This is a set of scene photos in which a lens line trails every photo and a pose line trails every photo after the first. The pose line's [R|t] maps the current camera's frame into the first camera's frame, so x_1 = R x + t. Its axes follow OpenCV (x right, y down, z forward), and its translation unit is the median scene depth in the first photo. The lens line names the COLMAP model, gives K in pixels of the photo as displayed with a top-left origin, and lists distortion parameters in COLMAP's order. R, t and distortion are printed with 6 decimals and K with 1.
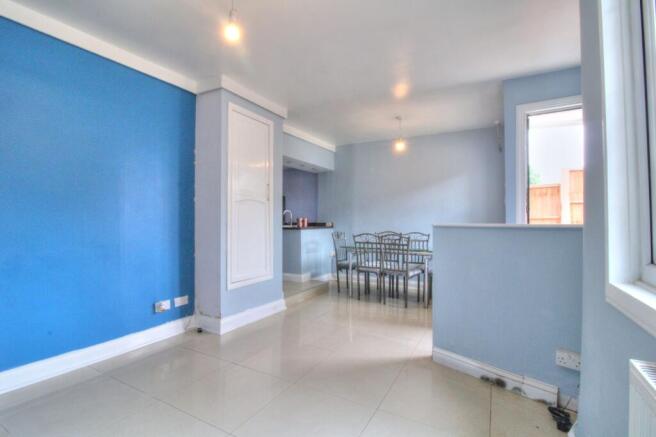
lens RADIAL K [[309.7, 0, 322.7], [0, 309.7, 216.2], [0, 0, 1]] dist [-0.002860, -0.000998]
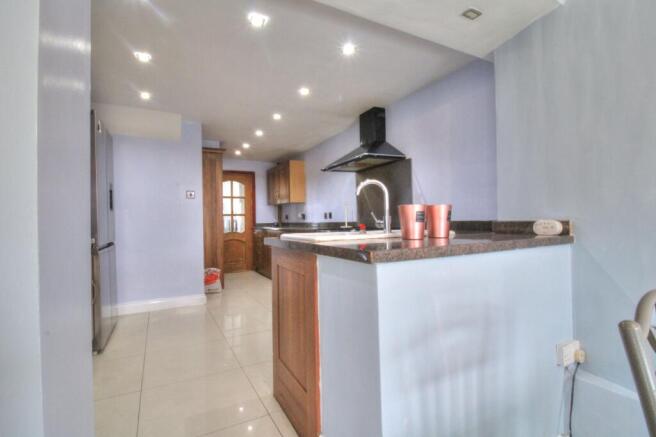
lens RADIAL K [[309.7, 0, 322.7], [0, 309.7, 216.2], [0, 0, 1]] dist [-0.002860, -0.000998]
pose [[0.840092, -0.021088, -0.542034, 0.002825], [0.024253, 0.999705, -0.001305, 0.016848], [0.541902, -0.012050, 0.840356, 0.851035]]
